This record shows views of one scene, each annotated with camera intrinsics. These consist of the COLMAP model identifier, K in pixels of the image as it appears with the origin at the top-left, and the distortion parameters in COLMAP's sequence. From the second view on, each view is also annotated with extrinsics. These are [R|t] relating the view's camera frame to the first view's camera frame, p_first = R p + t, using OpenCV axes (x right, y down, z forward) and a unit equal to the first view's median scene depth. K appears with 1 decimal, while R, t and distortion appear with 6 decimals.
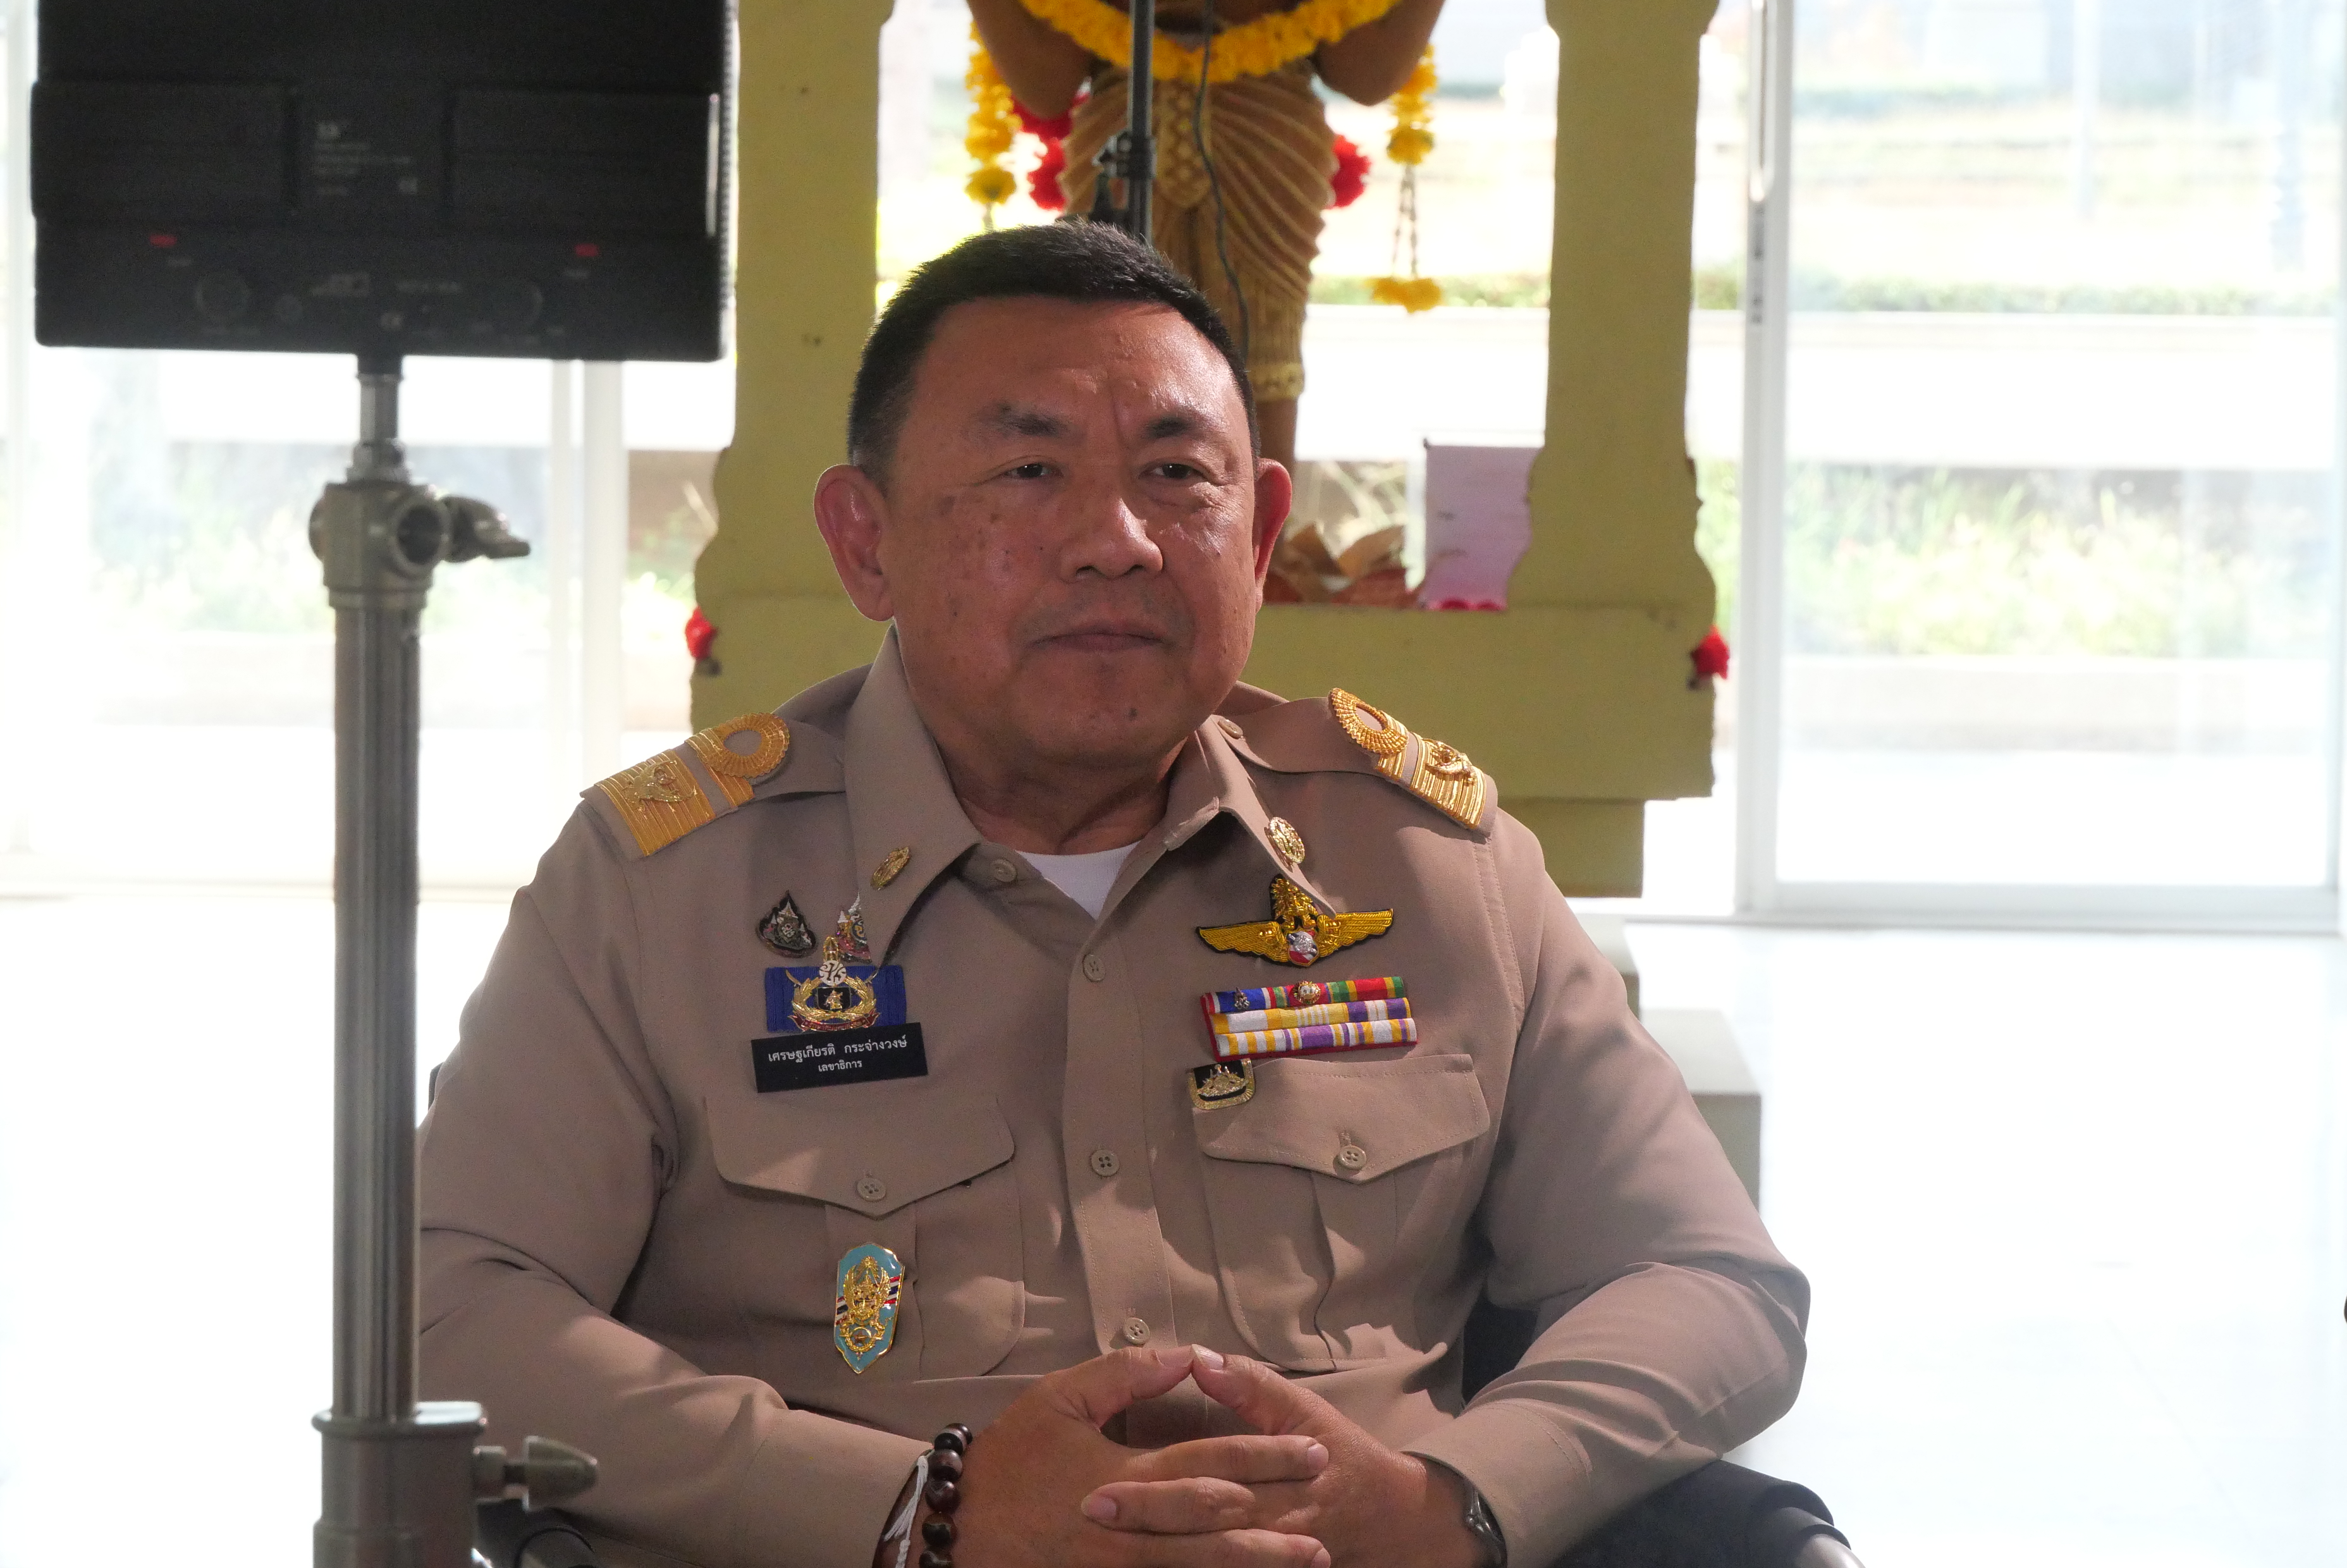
lens RADIAL K [[7361.6, 0, 946.2], [0, 7361.6, 627.9], [0, 0, 1]] dist [1.342328, -50.036177]
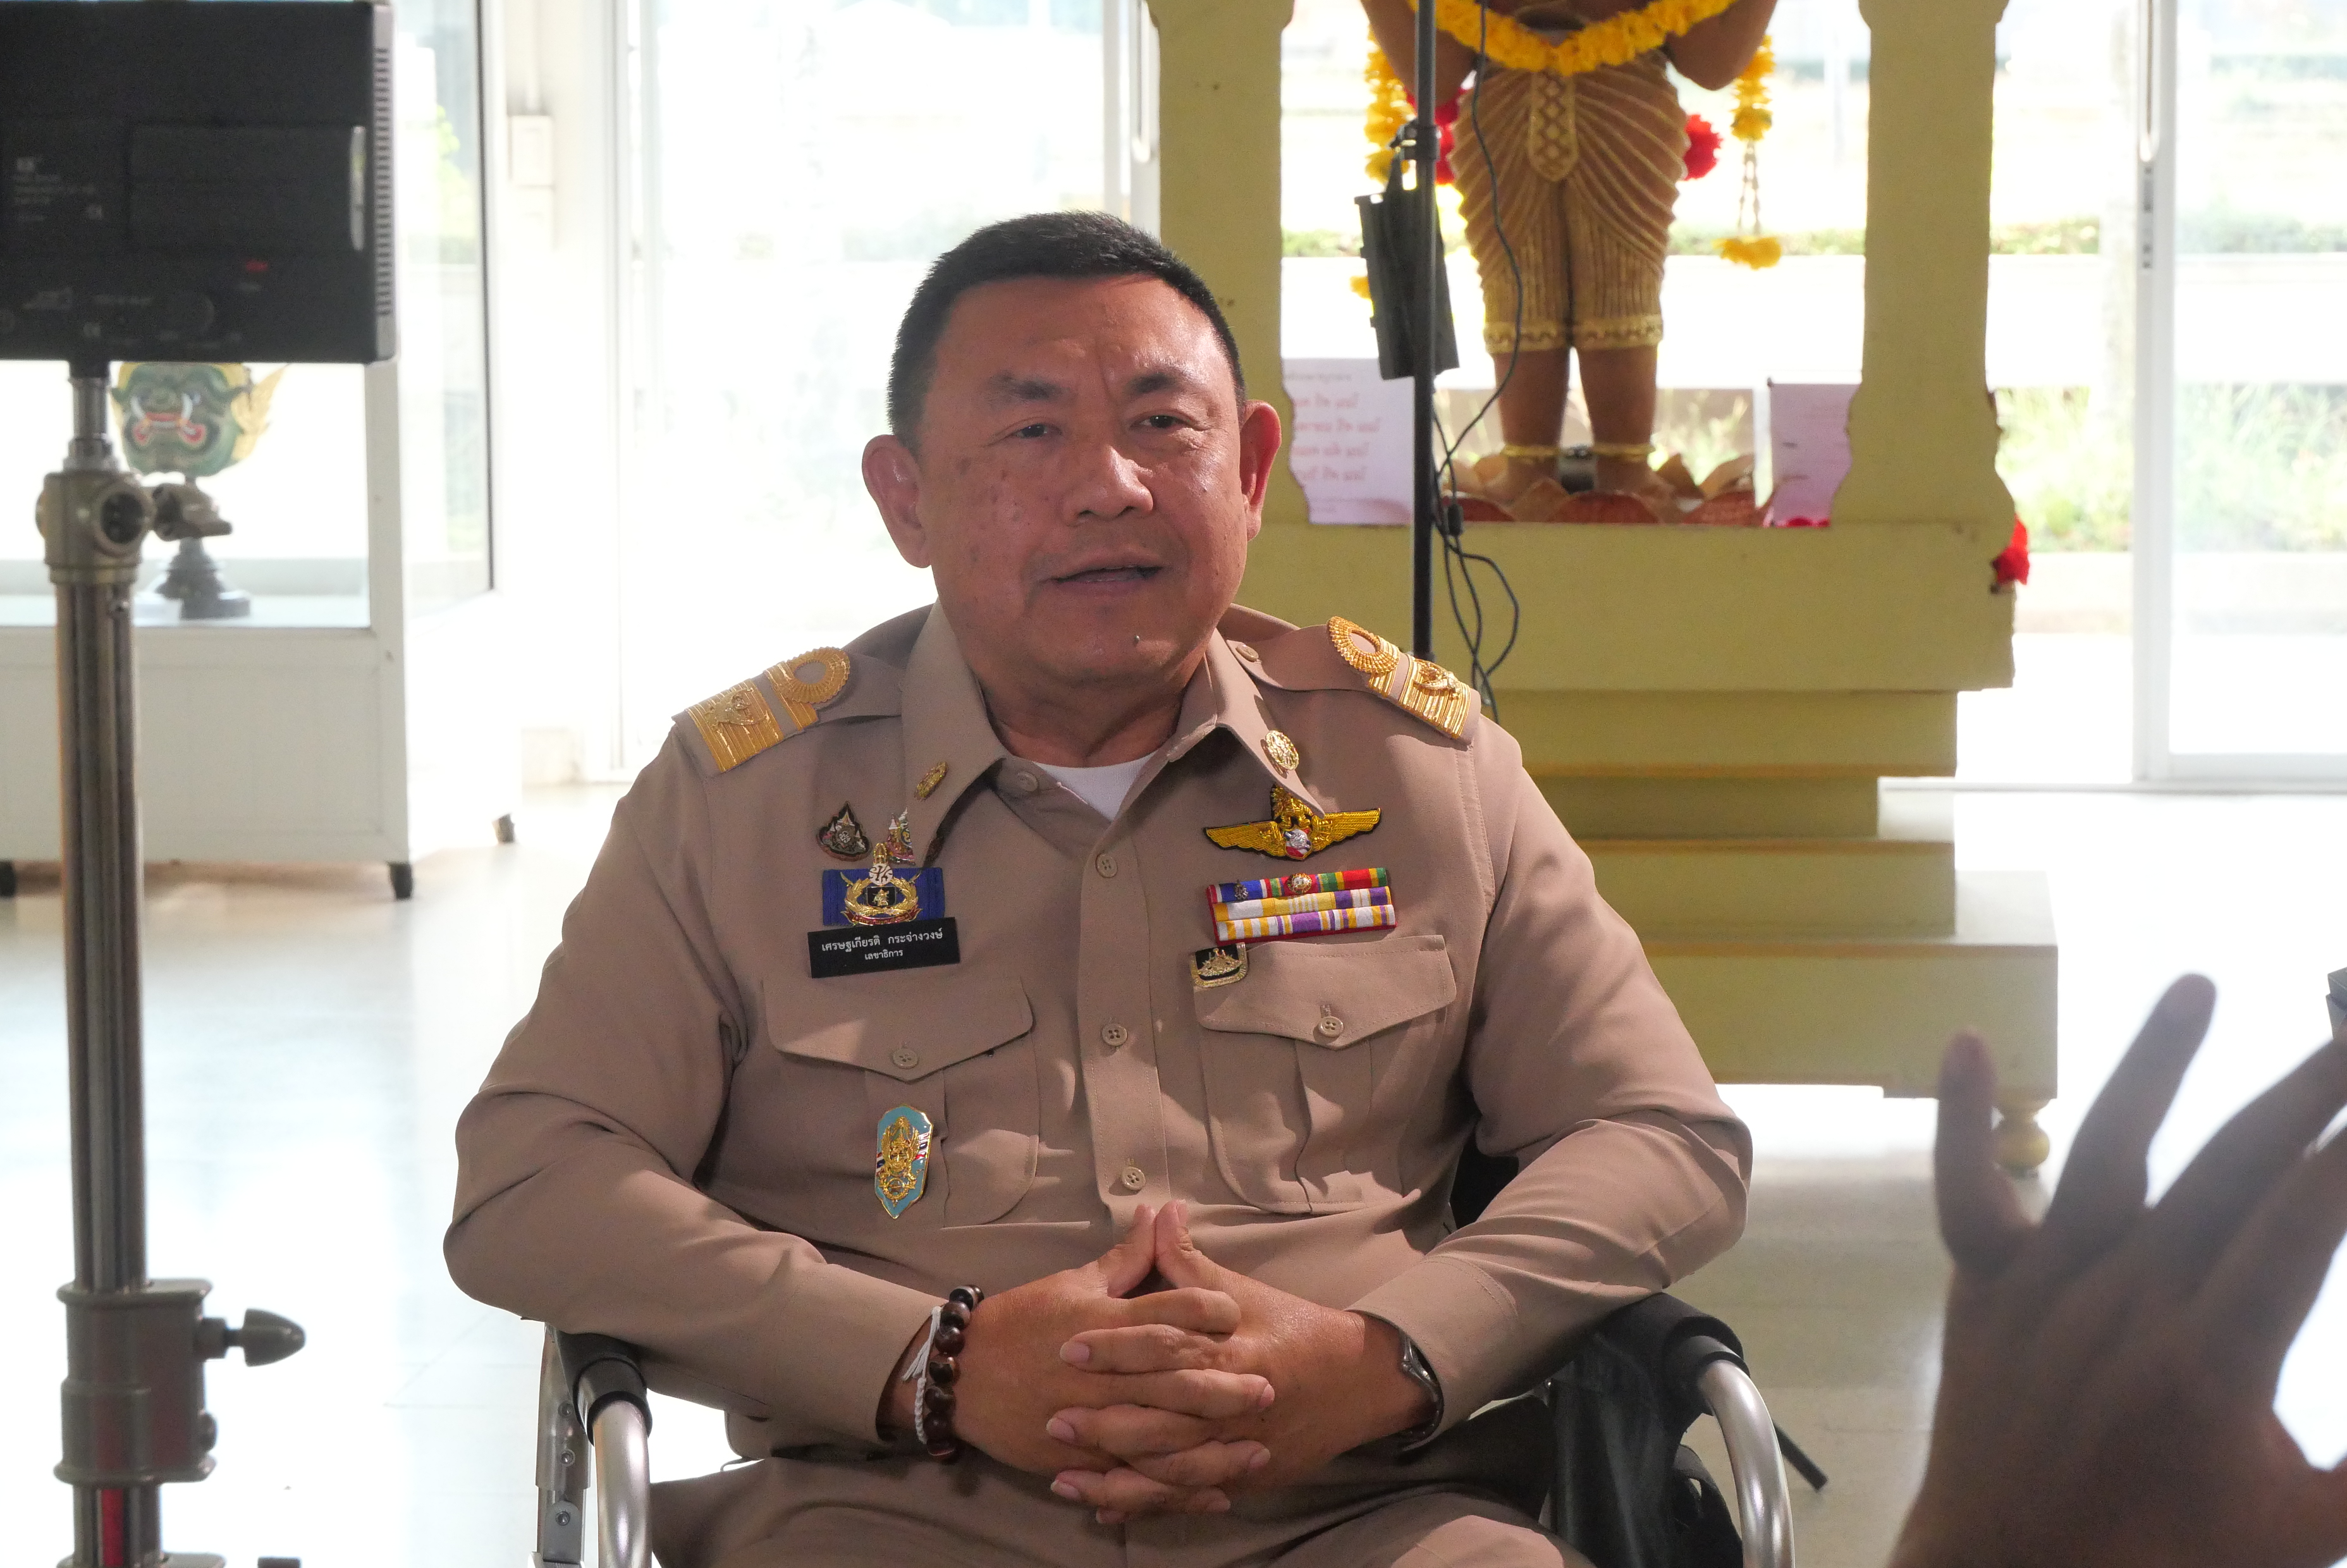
lens RADIAL K [[6345.1, 0, 1173.5], [0, 6345.1, 784.0], [0, 0, 1]] dist [0.006861, 0.336792]
pose [[0.997419, -0.015741, -0.070055, 0.098034], [0.018409, 0.999124, 0.037592, -0.003328], [0.069402, -0.038784, 0.996835, 0.022225]]
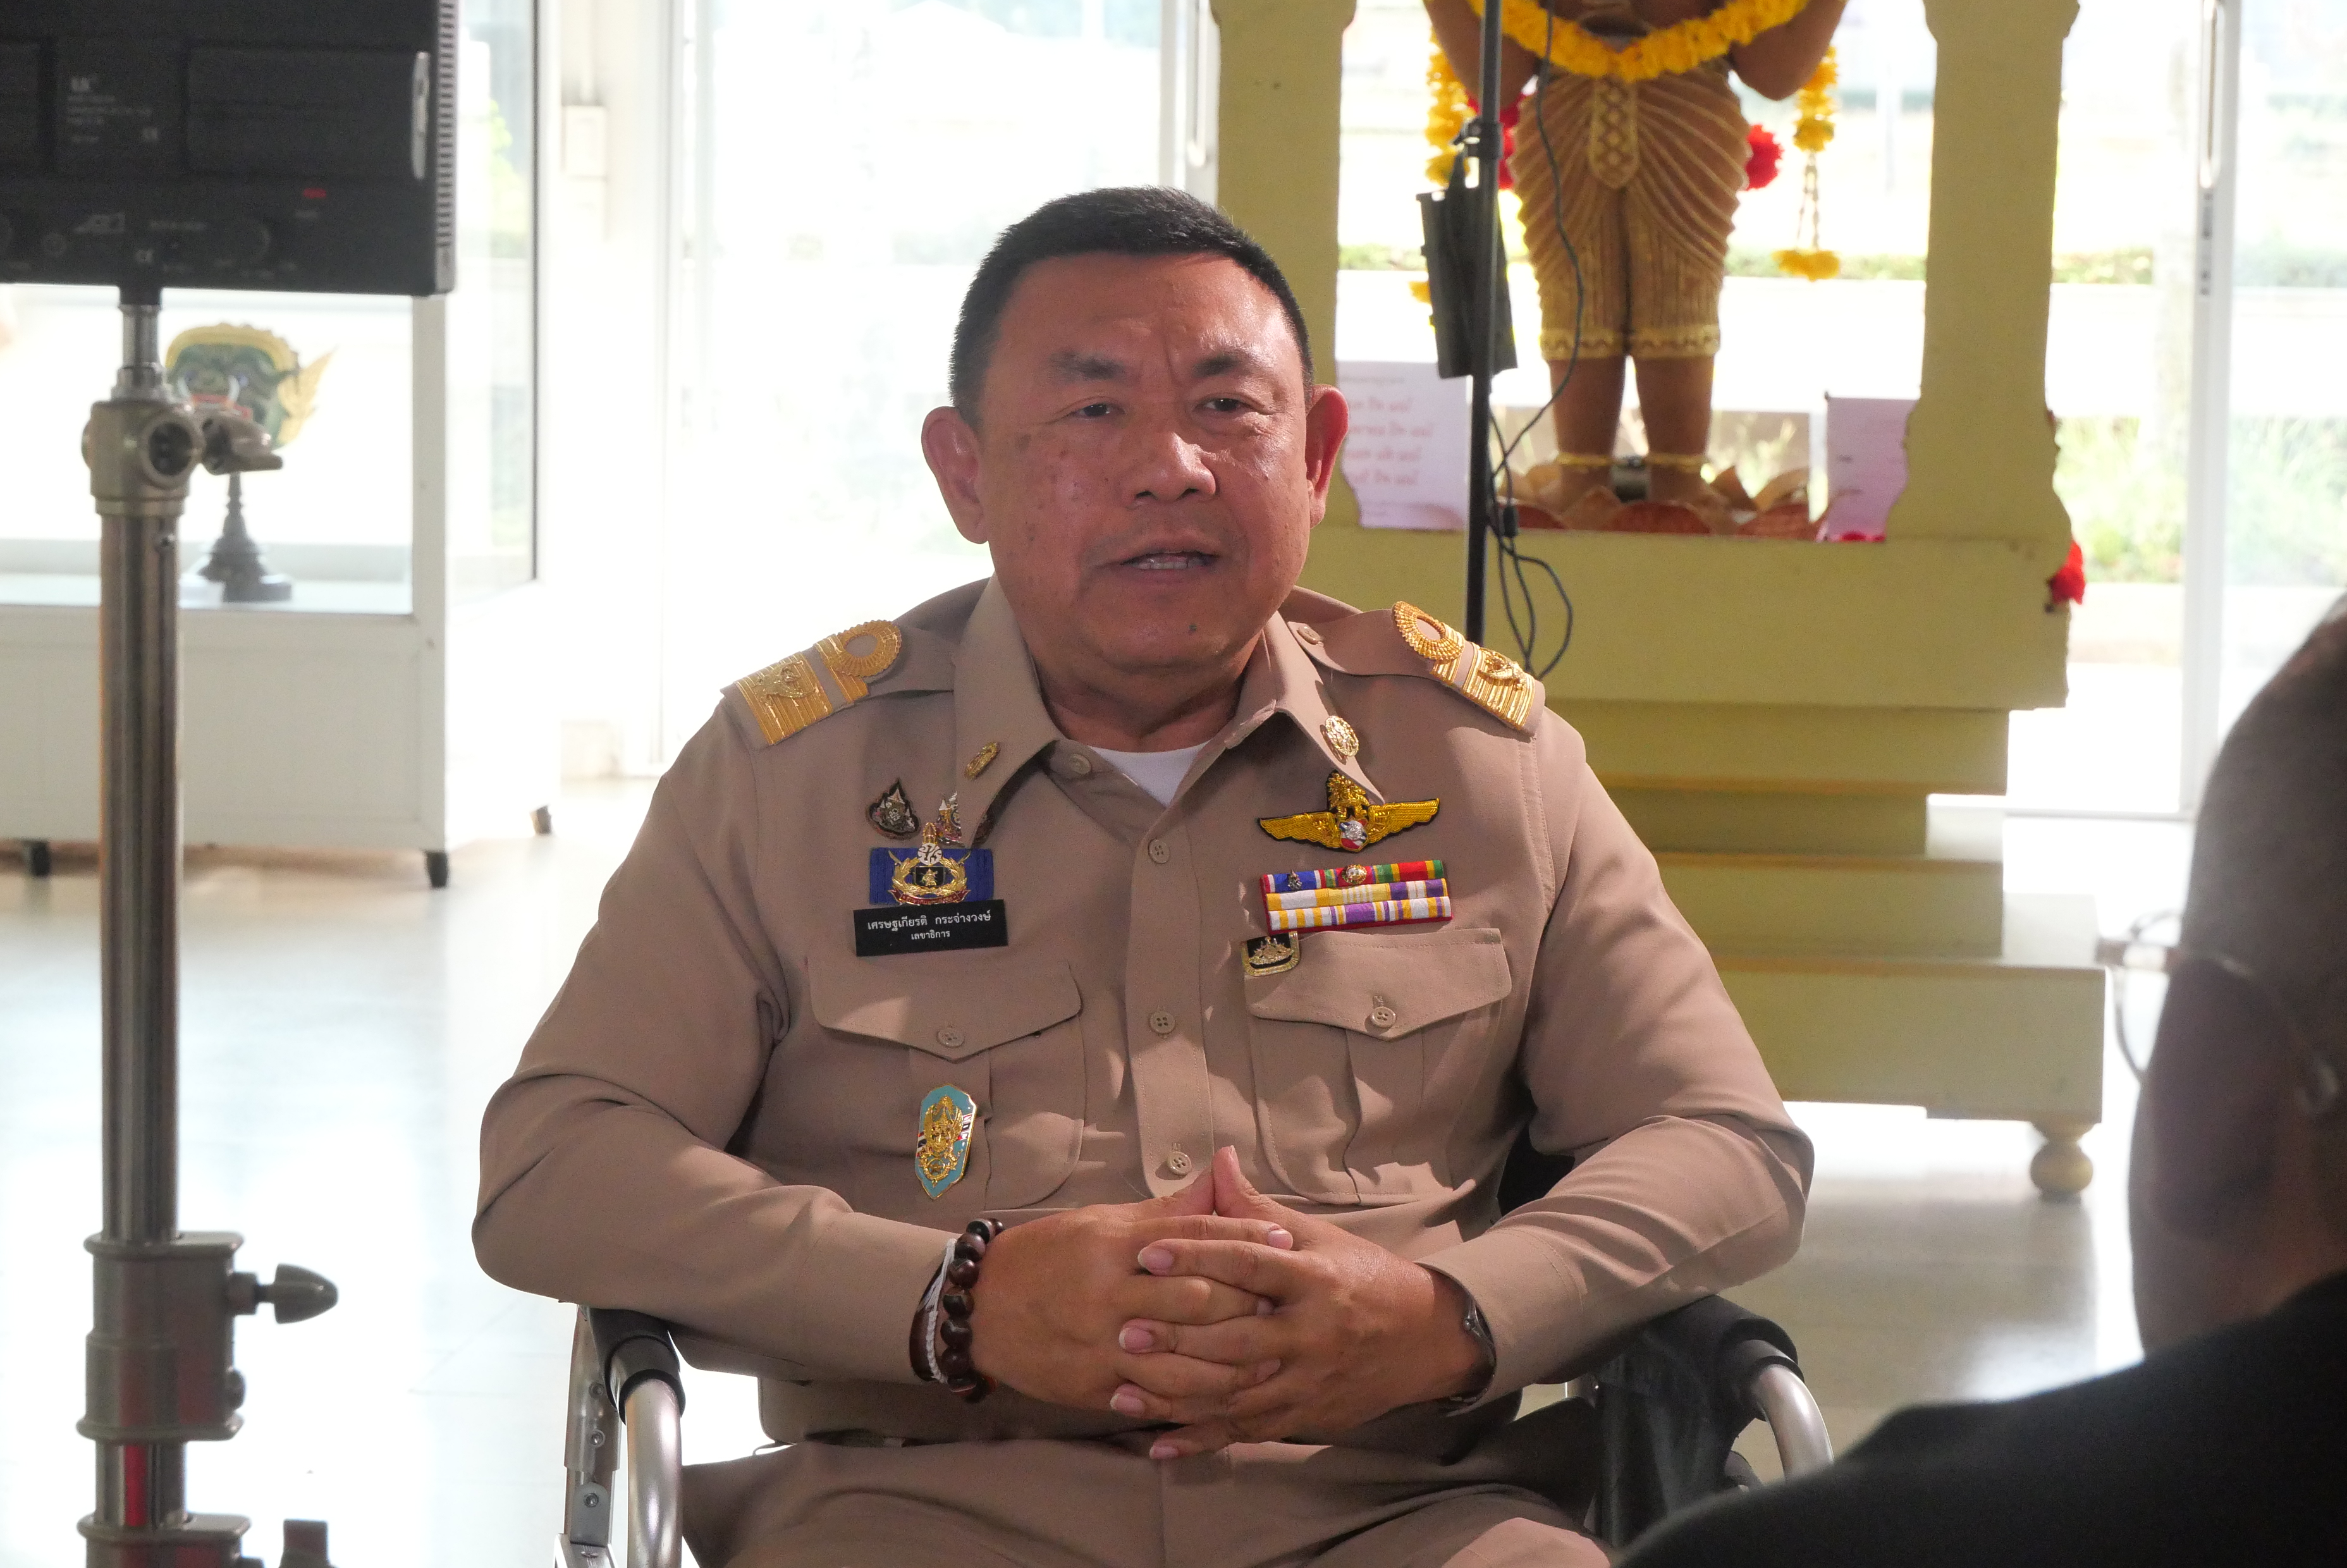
lens RADIAL K [[6345.1, 0, 1173.5], [0, 6345.1, 784.0], [0, 0, 1]] dist [0.006861, 0.336792]
pose [[0.997106, 0.007286, -0.075669, 0.094035], [-0.004616, 0.999363, 0.035399, 0.001670], [0.075878, -0.034947, 0.996504, 0.037264]]
